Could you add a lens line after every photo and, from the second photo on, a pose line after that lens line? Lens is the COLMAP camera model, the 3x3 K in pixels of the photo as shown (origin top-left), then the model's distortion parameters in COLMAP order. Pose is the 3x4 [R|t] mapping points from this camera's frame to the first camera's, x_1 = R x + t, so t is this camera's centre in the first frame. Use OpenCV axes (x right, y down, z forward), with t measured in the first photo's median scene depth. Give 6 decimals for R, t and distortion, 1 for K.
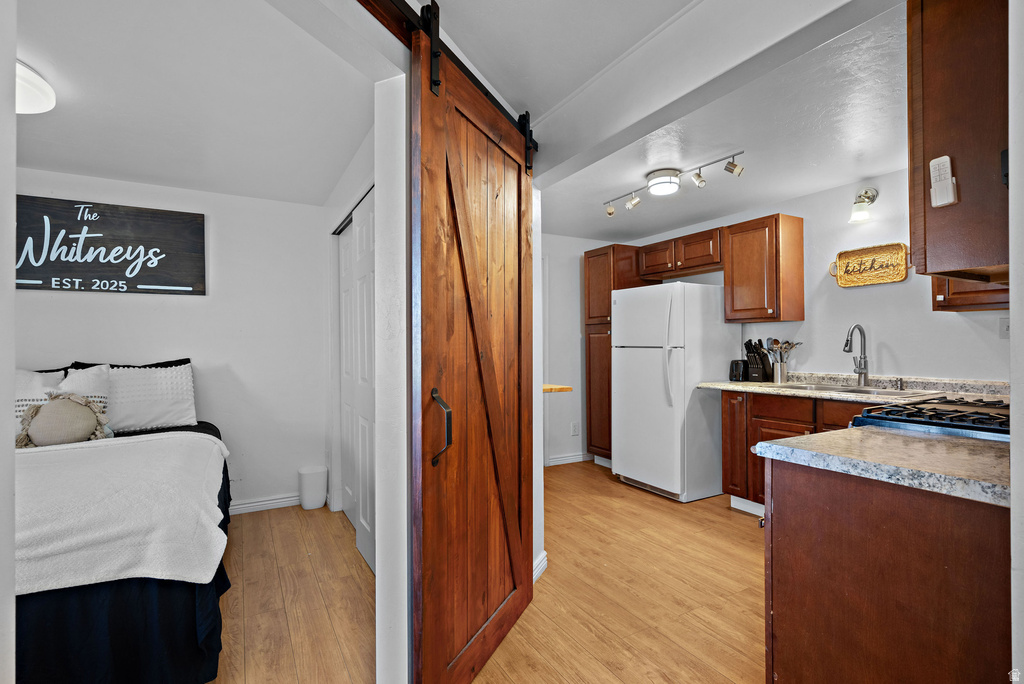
lens RADIAL K [[477.9, 0, 512.0], [0, 477.9, 342.0], [0, 0, 1]] dist [-0.002620, -0.000001]
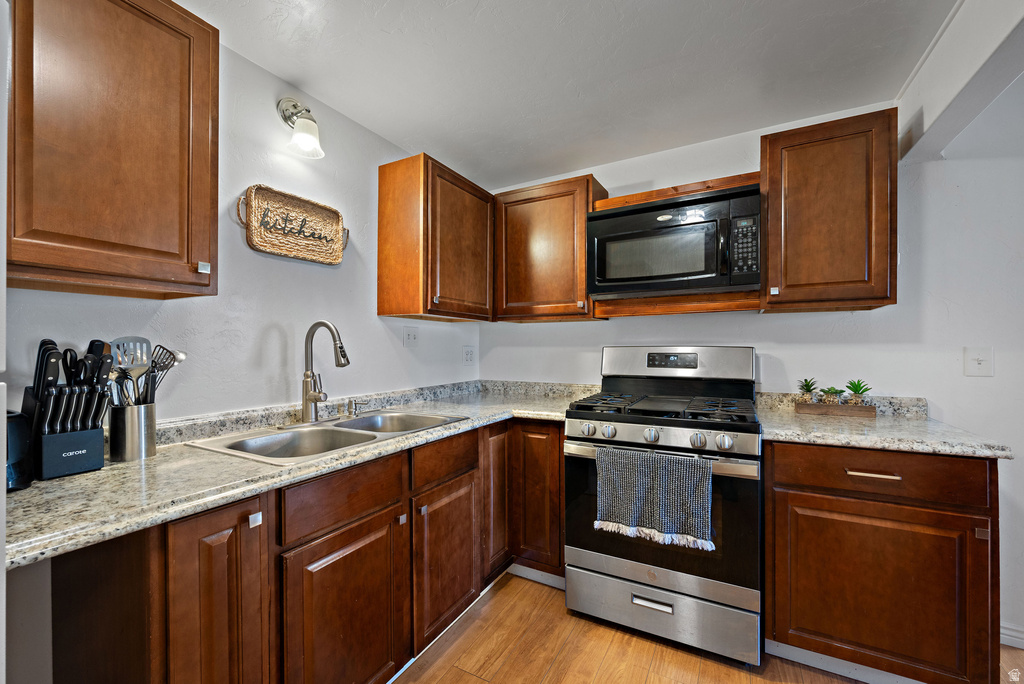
lens RADIAL K [[405.7, 0, 516.9], [0, 405.7, 350.8], [0, 0, 1]] dist [-0.007606, -0.000014]
pose [[-0.526123, 0.007060, 0.850379, 0.149572], [0.007564, 0.999965, -0.003623, 0.005163], [-0.850375, 0.004527, -0.526158, 1.032908]]
